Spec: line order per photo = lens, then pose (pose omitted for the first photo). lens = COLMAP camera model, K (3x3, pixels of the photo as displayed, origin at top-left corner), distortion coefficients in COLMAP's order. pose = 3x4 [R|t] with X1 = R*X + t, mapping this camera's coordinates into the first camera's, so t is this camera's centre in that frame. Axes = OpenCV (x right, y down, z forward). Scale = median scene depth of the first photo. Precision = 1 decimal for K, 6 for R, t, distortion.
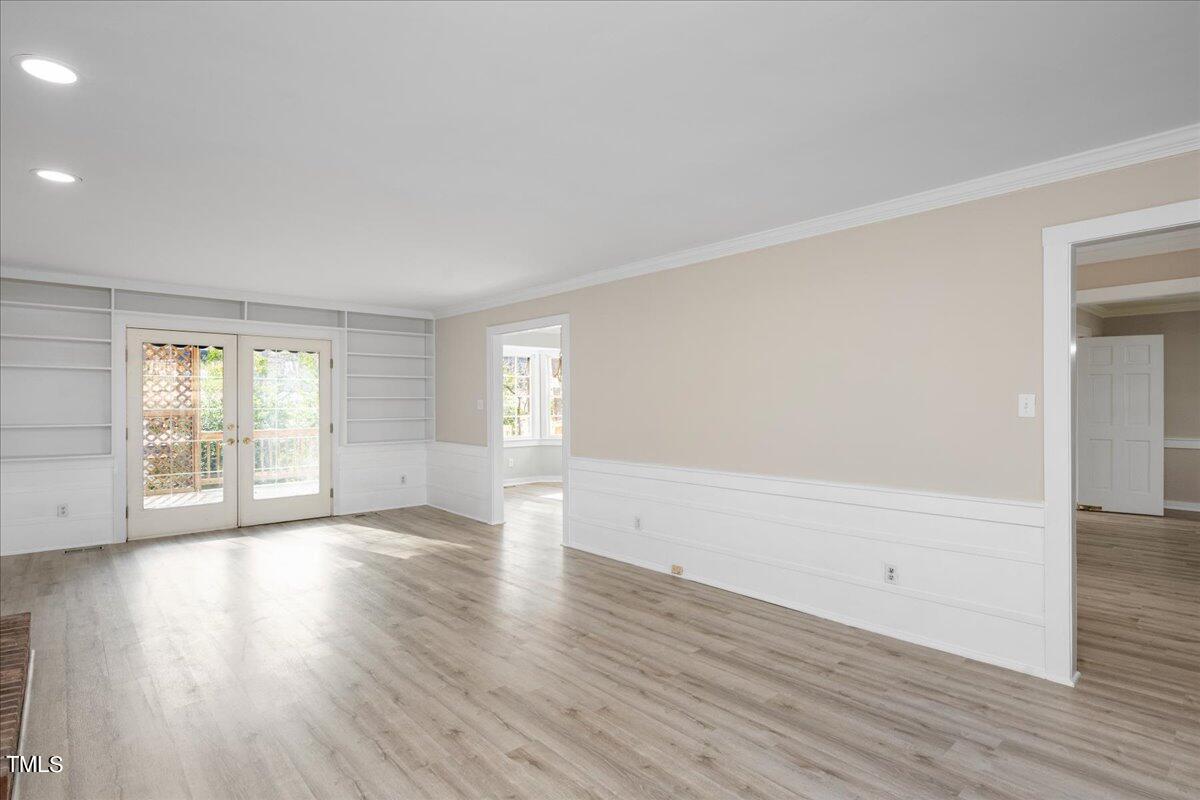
lens RADIAL K [[629.6, 0, 600.0], [0, 629.6, 400.0], [0, 0, 1]] dist [-0.001385, 0.000424]
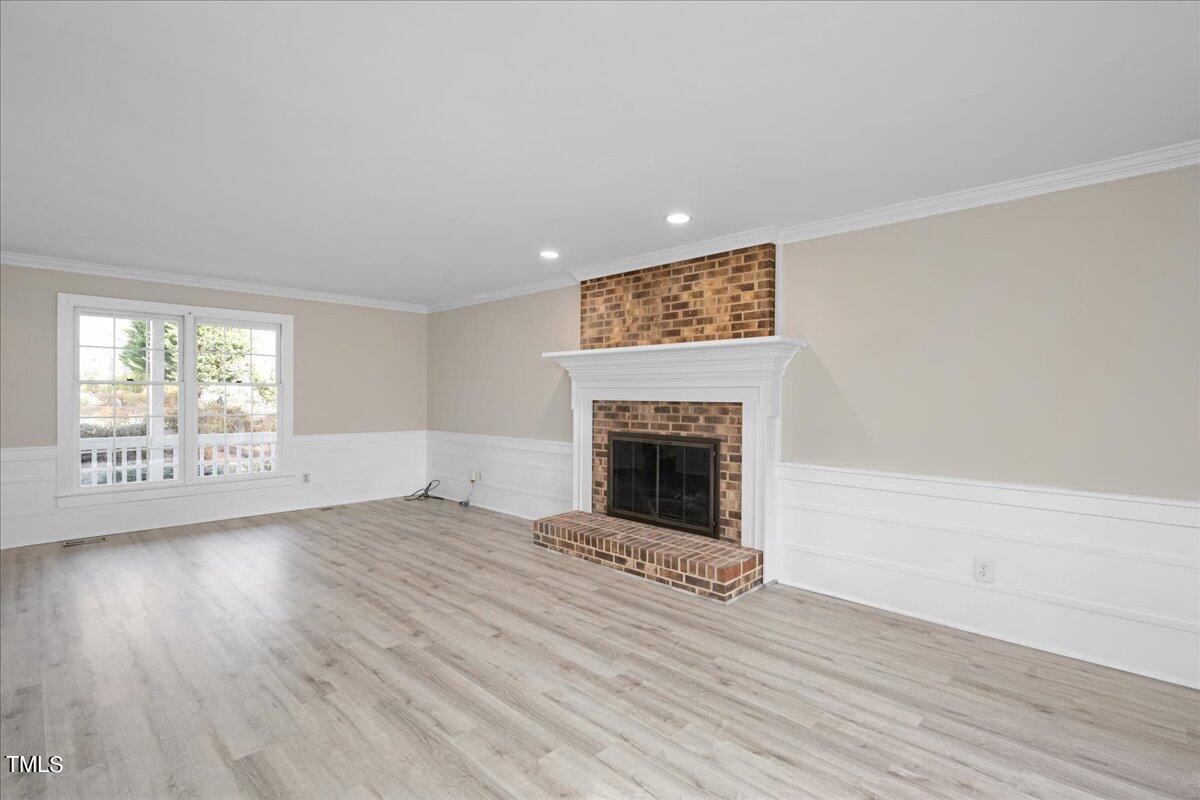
lens RADIAL K [[524.8, 0, 600.0], [0, 524.8, 400.0], [0, 0, 1]] dist [-0.002766, -0.000201]
pose [[-0.994606, -0.002944, -0.103683, -0.475612], [-0.003436, 0.999984, 0.004575, 0.010166], [0.103668, 0.004907, -0.994600, 1.669730]]
